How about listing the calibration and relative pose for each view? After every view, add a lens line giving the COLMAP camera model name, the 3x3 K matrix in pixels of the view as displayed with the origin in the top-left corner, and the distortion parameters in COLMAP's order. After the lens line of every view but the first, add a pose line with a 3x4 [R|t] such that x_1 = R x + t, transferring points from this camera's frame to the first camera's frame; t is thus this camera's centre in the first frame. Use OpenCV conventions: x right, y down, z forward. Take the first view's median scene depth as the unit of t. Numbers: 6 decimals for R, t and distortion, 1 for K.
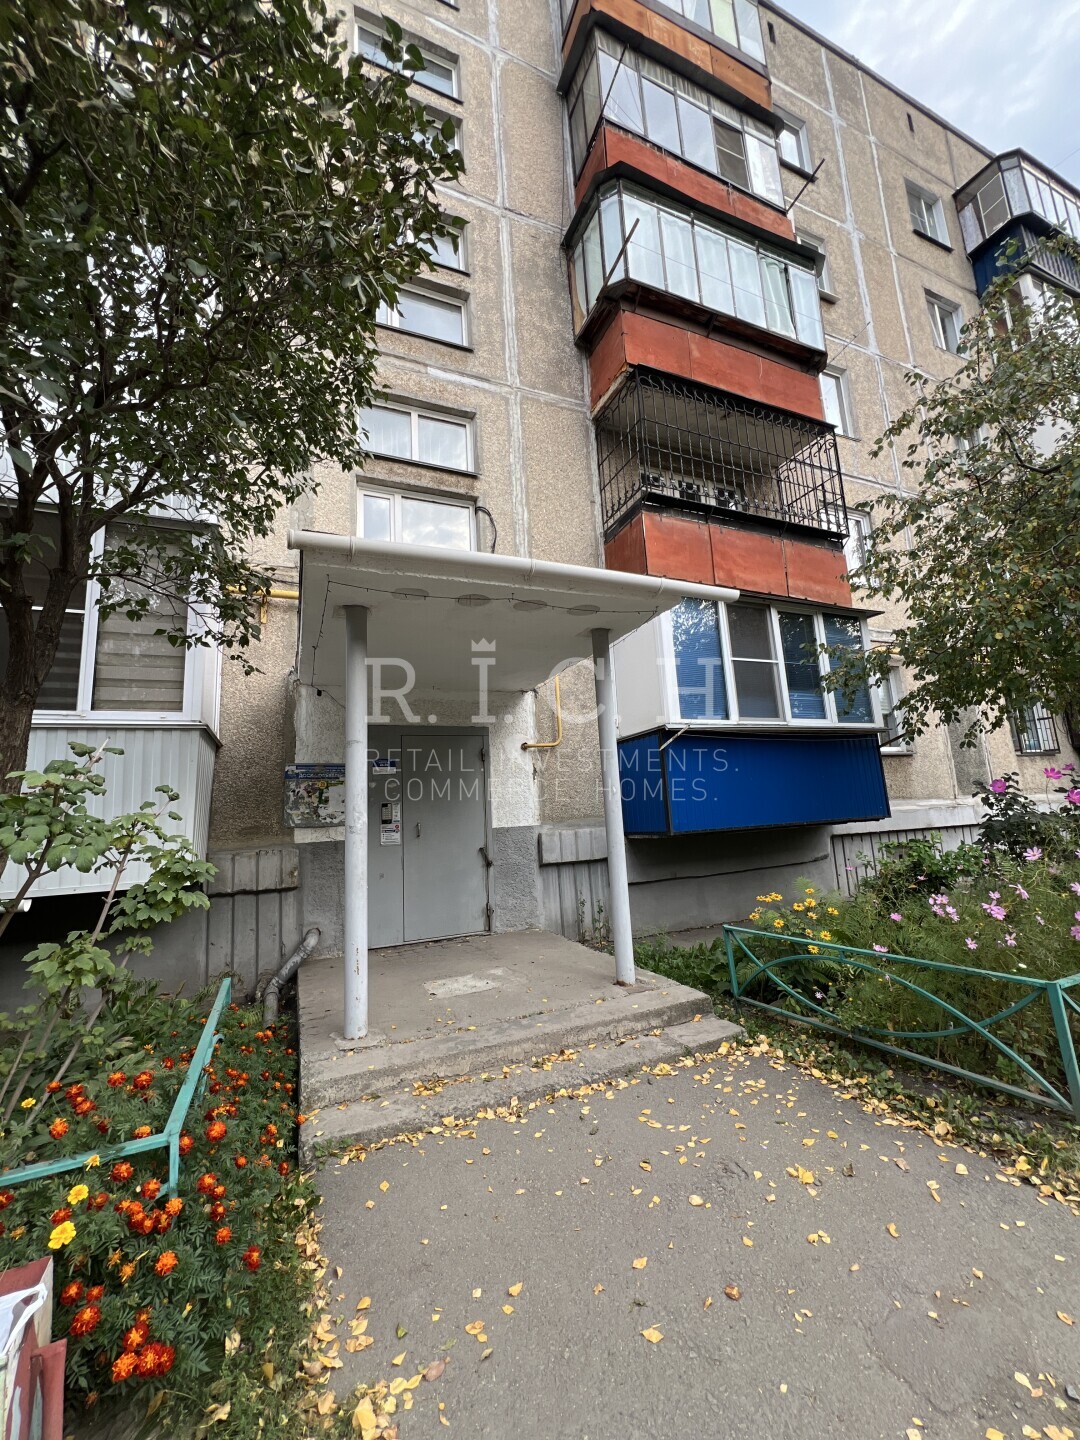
lens RADIAL K [[575.4, 0, 542.2], [0, 575.4, 720.9], [0, 0, 1]] dist [-0.000955, 0.000775]
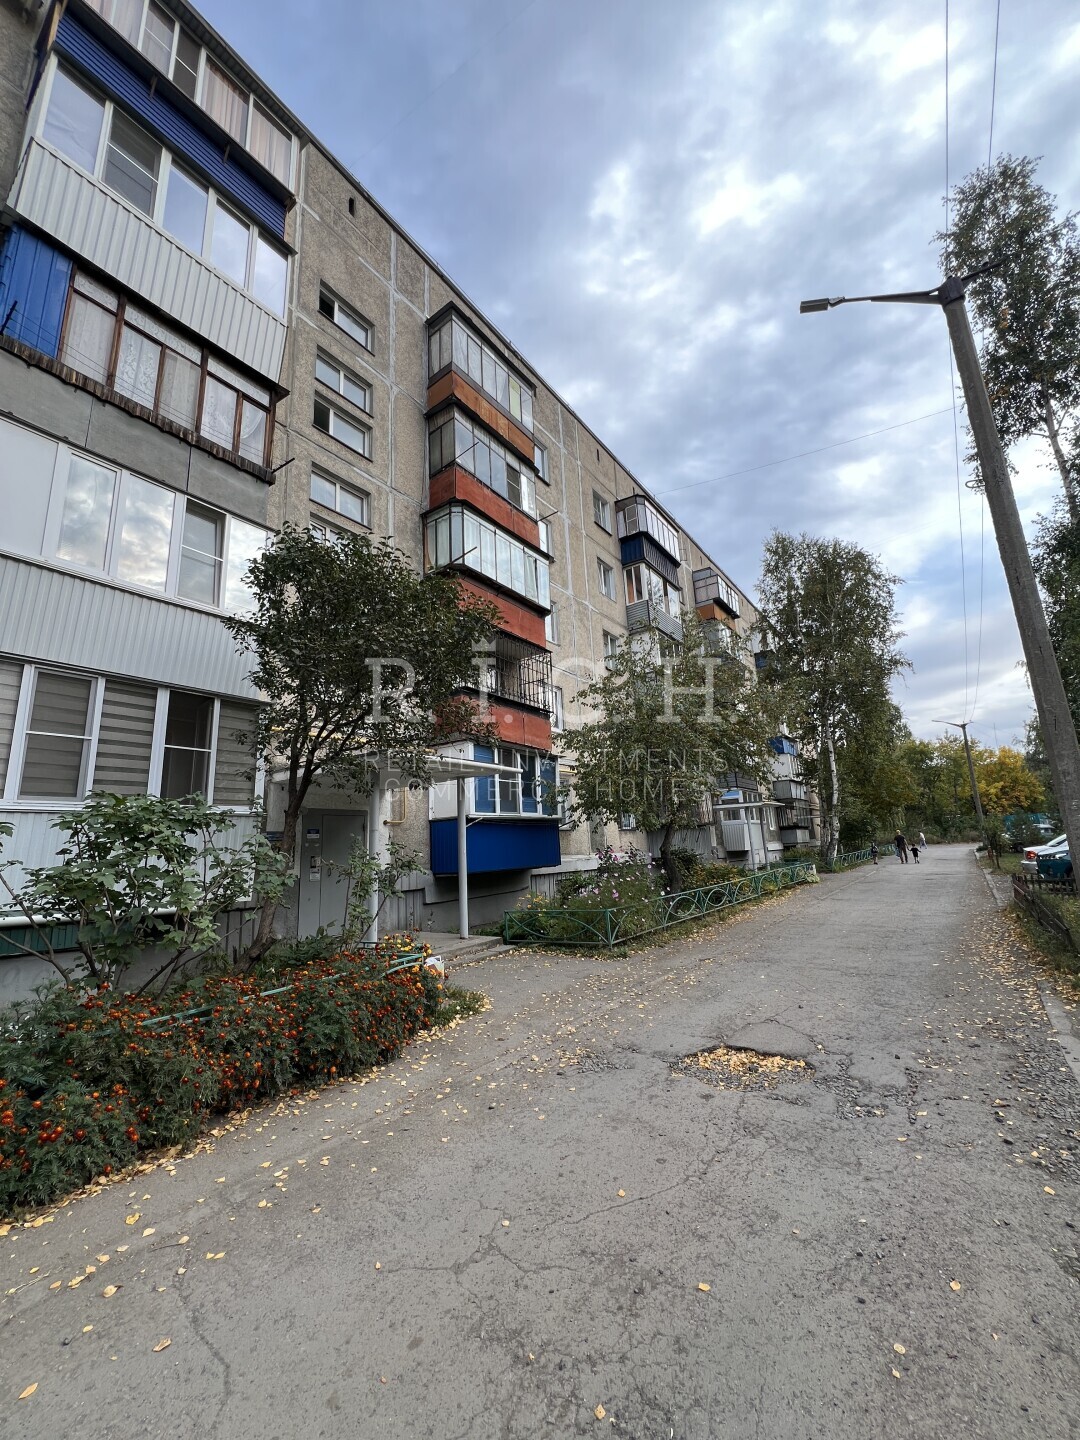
lens RADIAL K [[575.4, 0, 542.2], [0, 575.4, 720.9], [0, 0, 1]] dist [-0.000955, 0.000775]
pose [[0.858777, 0.126209, 0.496562, -0.549899], [-0.085757, 0.990921, -0.103546, -0.125374], [-0.505122, 0.046340, 0.861803, -0.772372]]
